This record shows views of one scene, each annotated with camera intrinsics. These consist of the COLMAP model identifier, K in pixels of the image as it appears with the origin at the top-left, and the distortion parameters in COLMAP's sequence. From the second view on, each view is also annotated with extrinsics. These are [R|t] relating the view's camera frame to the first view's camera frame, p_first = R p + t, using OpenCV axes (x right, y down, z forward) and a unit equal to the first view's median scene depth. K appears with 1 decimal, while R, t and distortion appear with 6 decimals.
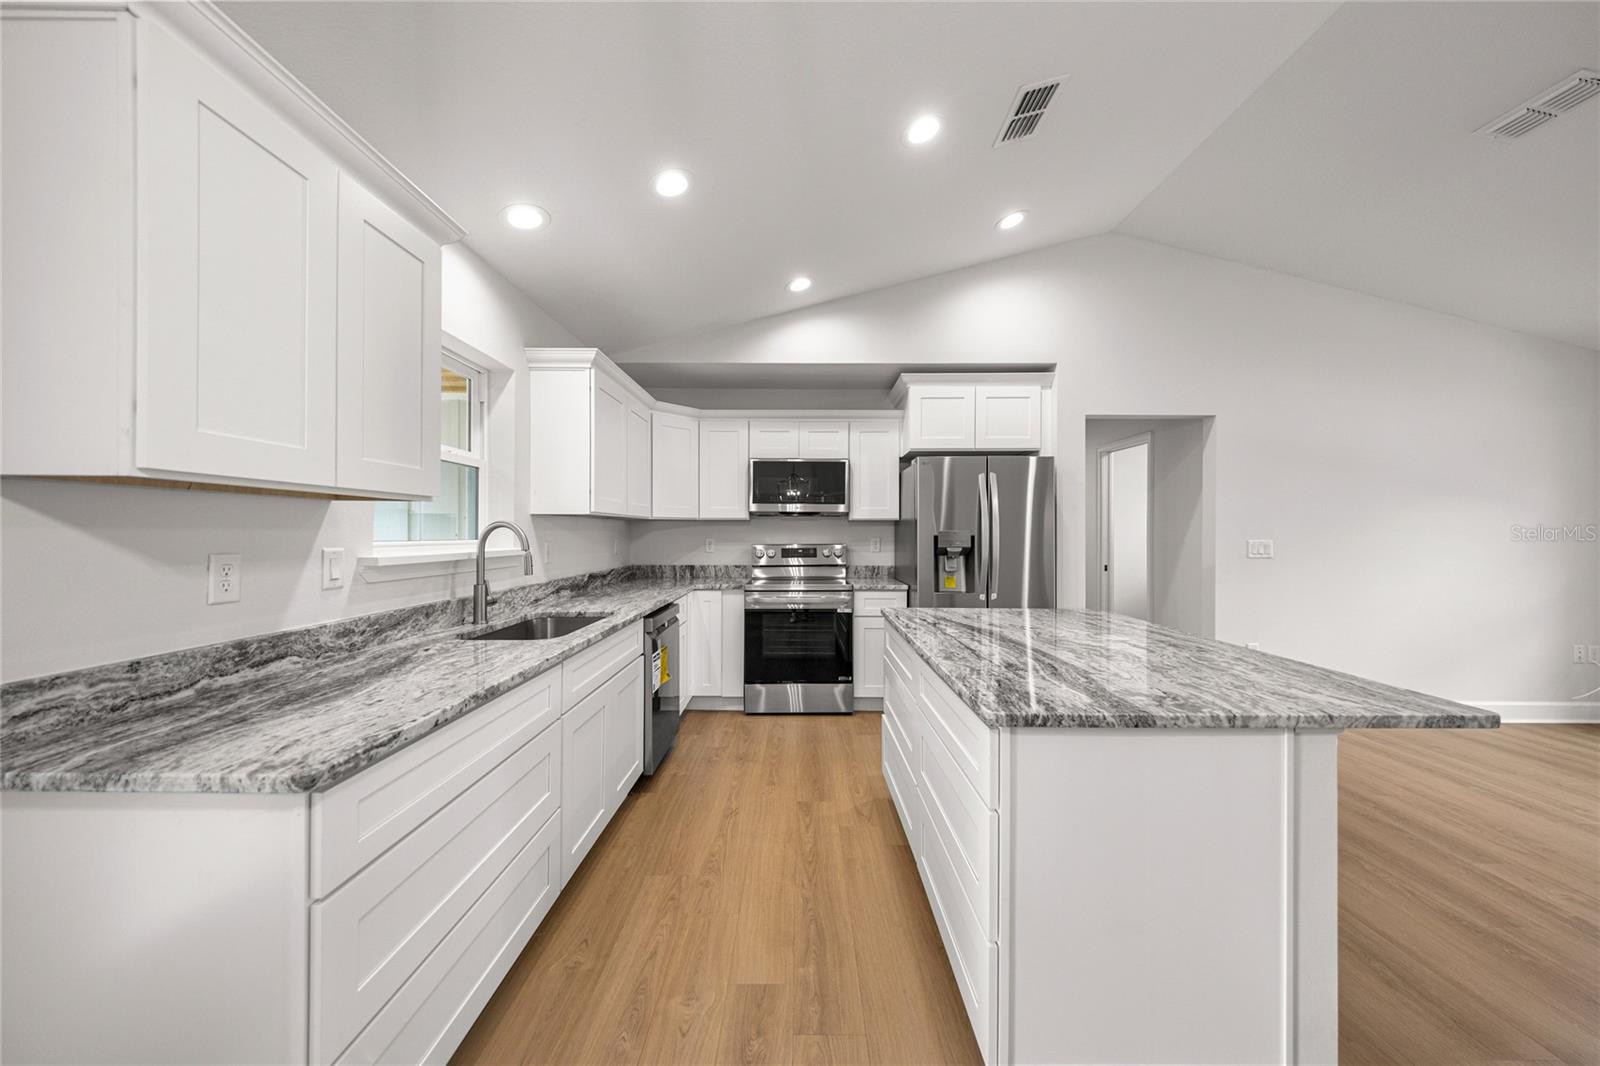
lens RADIAL K [[554.7, 0, 796.7], [0, 554.7, 532.8], [0, 0, 1]] dist [-0.000002, -0.000925]
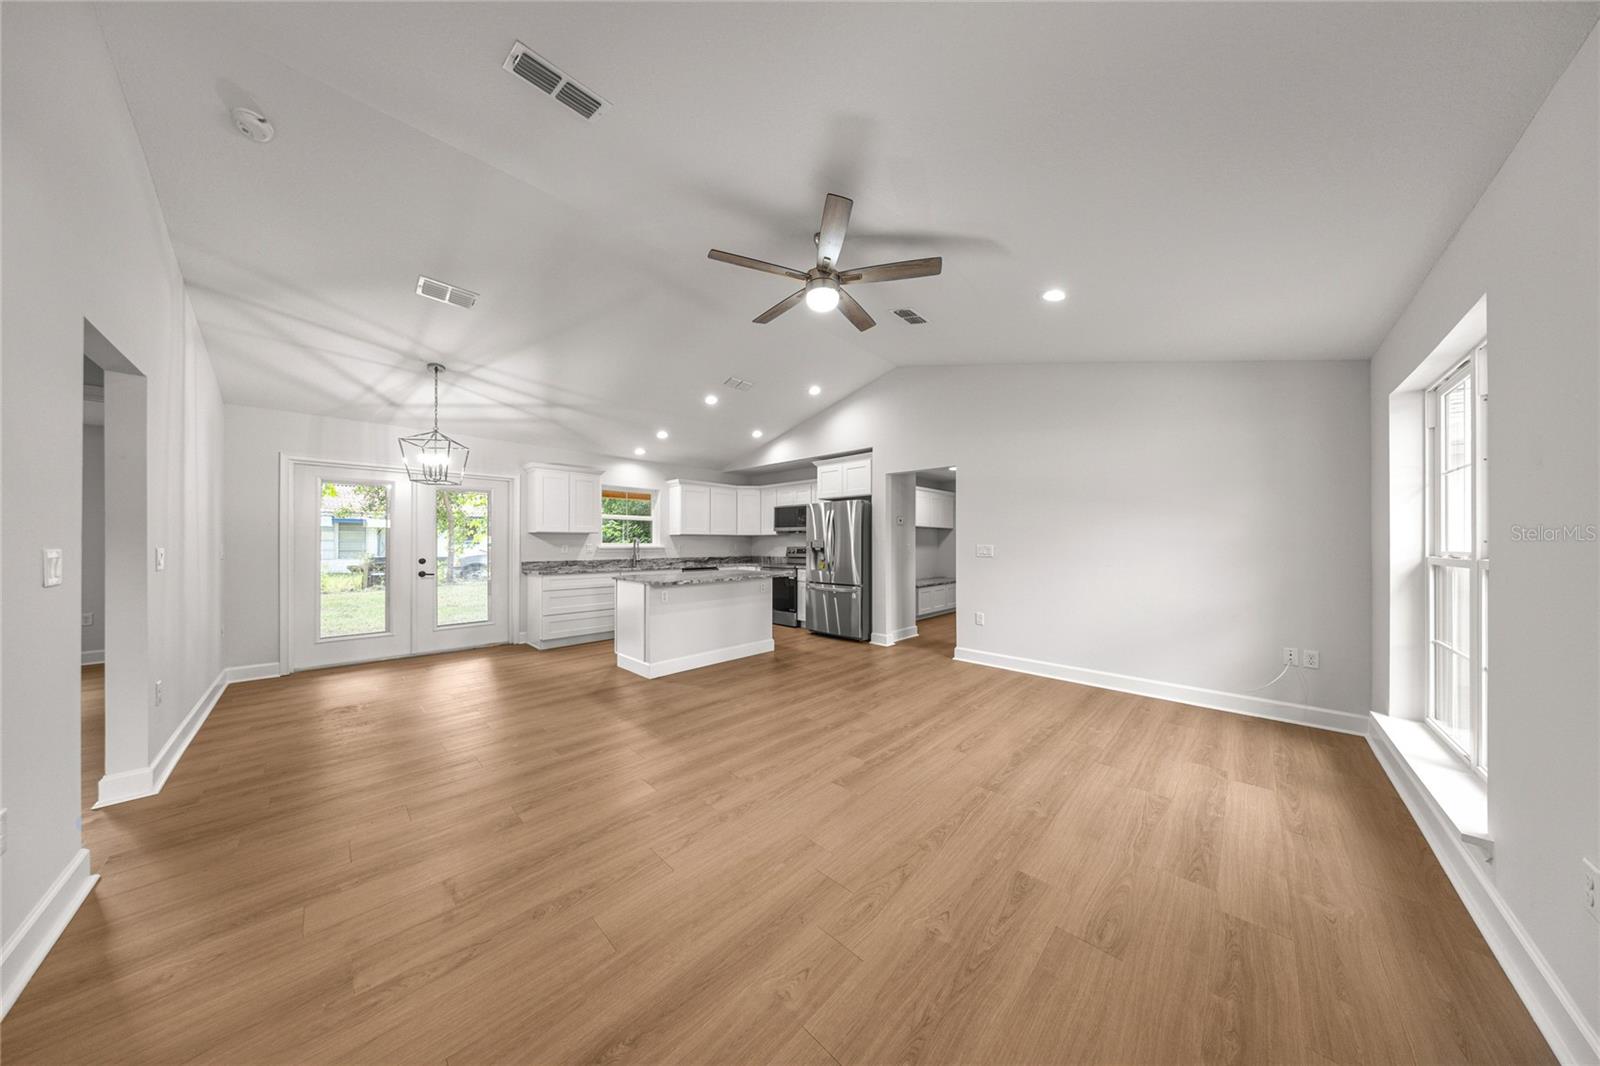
lens RADIAL K [[465.5, 0, 803.1], [0, 465.5, 540.7], [0, 0, 1]] dist [-0.000717, -0.000036]
pose [[0.730535, -0.002831, -0.682870, 1.360633], [-0.000984, 0.999986, -0.005198, 0.007917], [0.682875, 0.004470, 0.730522, -0.267835]]
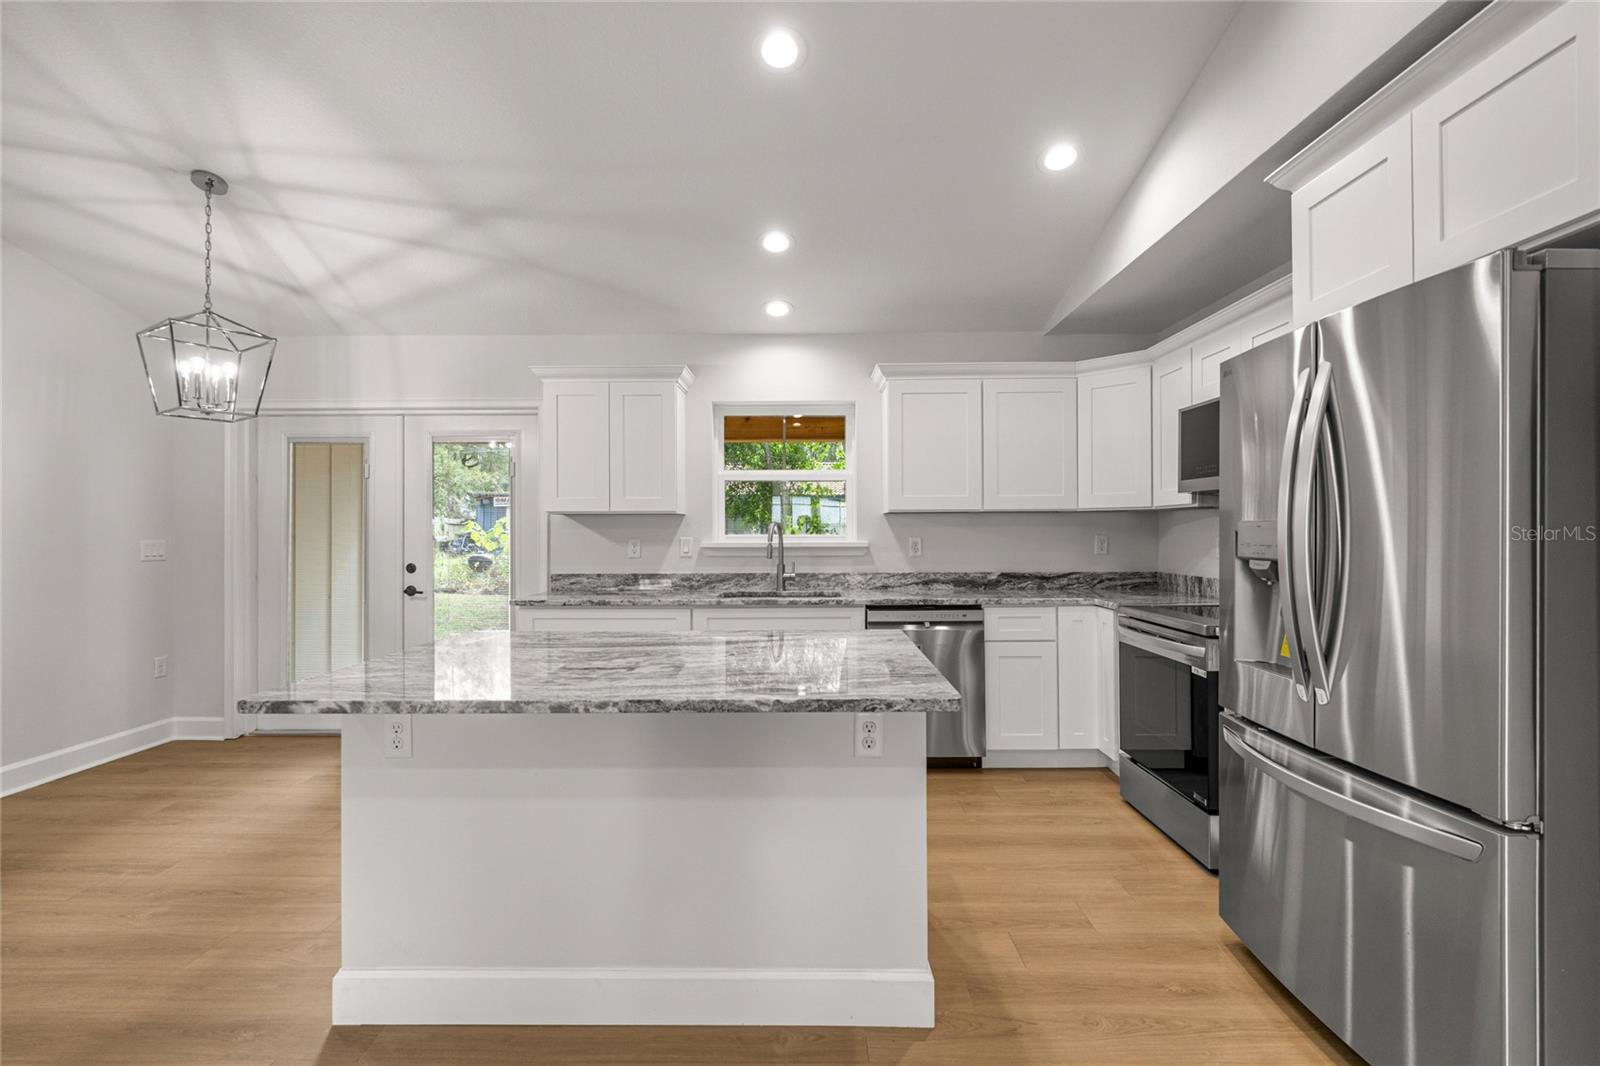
lens RADIAL K [[723.0, 0, 804.2], [0, 723.0, 530.0], [0, 0, 1]] dist [0.004003, 0.001062]
pose [[0.001327, -0.002333, -0.999996, 0.814563], [0.004357, 0.999988, -0.002327, 0.003542], [0.999990, -0.004354, 0.001338, 0.633520]]
